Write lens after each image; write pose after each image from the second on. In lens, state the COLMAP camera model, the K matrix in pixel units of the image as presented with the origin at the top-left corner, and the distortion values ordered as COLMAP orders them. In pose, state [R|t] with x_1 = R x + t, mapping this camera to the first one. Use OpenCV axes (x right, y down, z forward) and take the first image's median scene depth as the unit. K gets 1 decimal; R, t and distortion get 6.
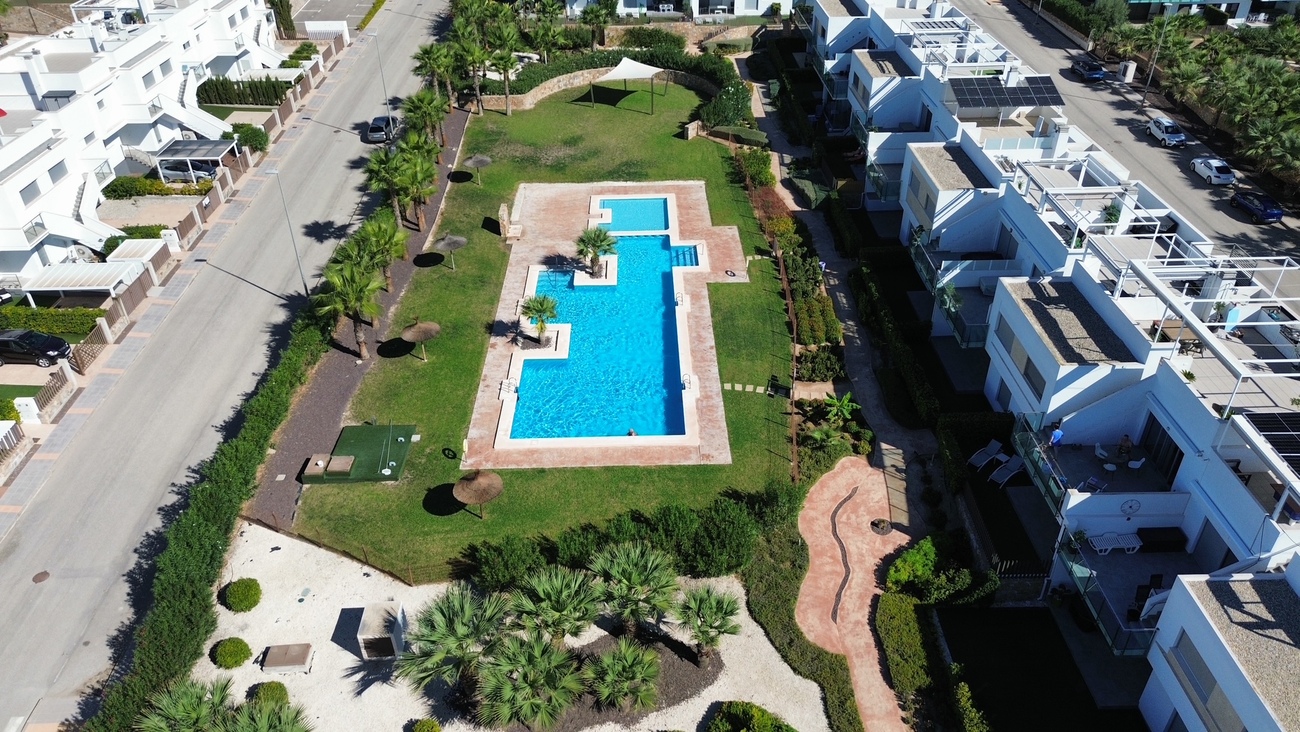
lens RADIAL K [[924.8, 0, 649.2], [0, 924.8, 369.7], [0, 0, 1]] dist [0.067337, -0.090831]
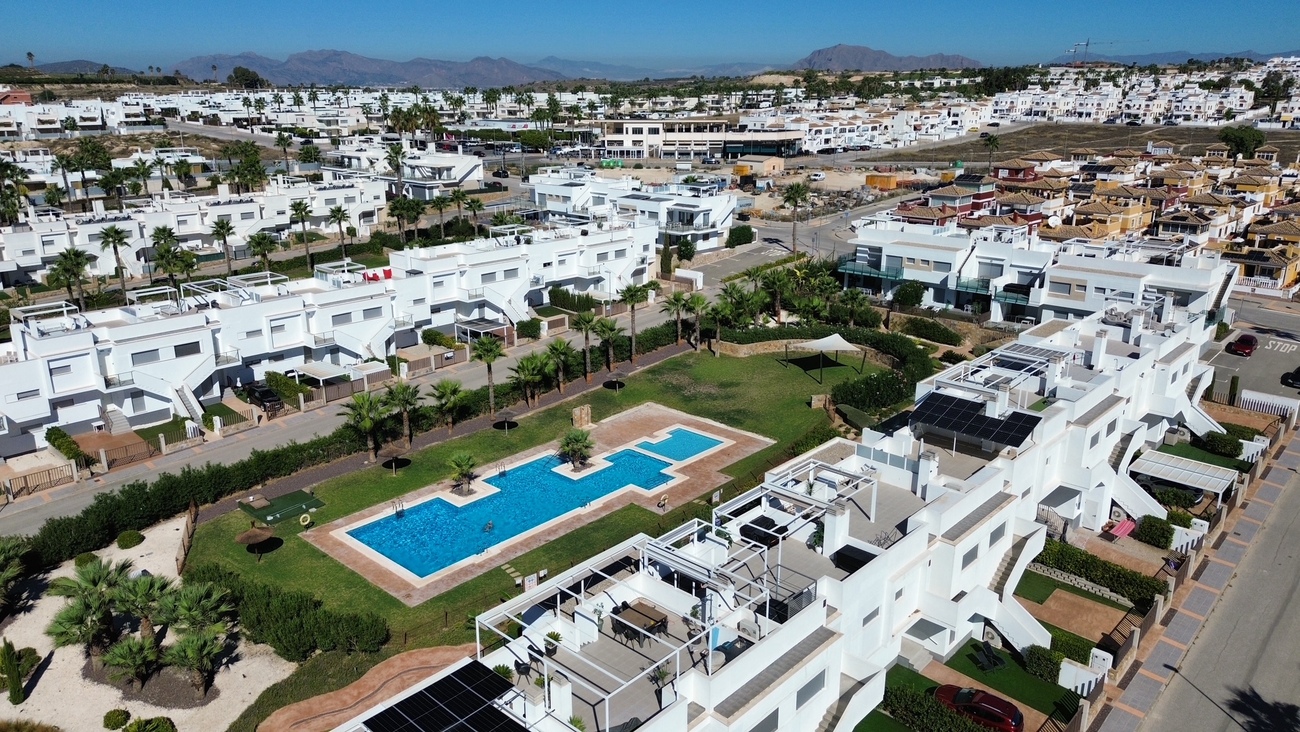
lens RADIAL K [[920.7, 0, 649.5], [0, 920.7, 360.2], [0, 0, 1]] dist [0.077567, -0.083779]
pose [[0.726104, 0.208881, -0.655089, 0.920640], [-0.391780, 0.908637, -0.144524, -0.118595], [0.565050, 0.361591, 0.741600, 0.167257]]
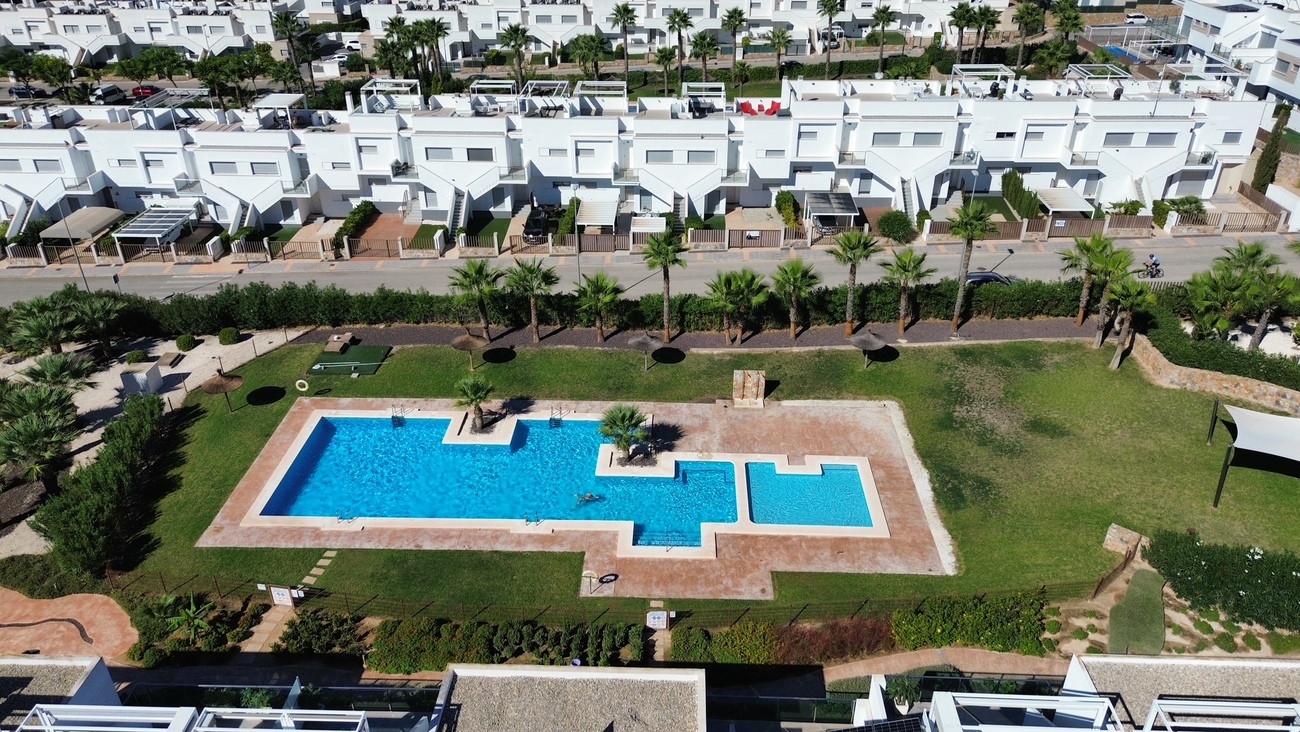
lens RADIAL K [[920.7, 0, 649.5], [0, 920.7, 360.2], [0, 0, 1]] dist [0.077567, -0.083779]
pose [[-0.051772, 0.499820, -0.864580, 0.728062], [-0.555407, 0.705090, 0.440876, -0.653800], [0.829966, 0.503019, 0.241099, 0.964015]]
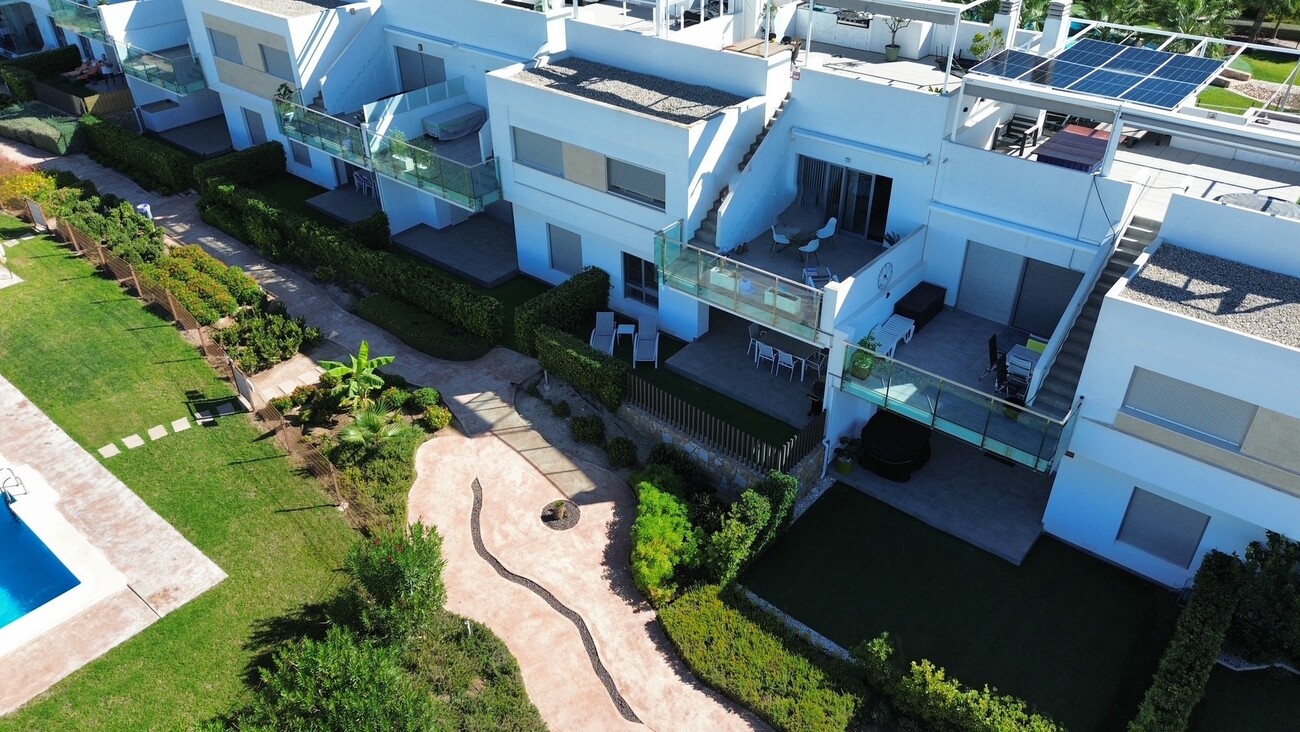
lens RADIAL K [[920.7, 0, 649.5], [0, 920.7, 360.2], [0, 0, 1]] dist [0.077567, -0.083779]
pose [[0.650750, -0.411702, 0.637986, -0.023084], [0.426765, 0.893280, 0.141144, 0.027502], [-0.628010, 0.180420, 0.757002, 0.458111]]
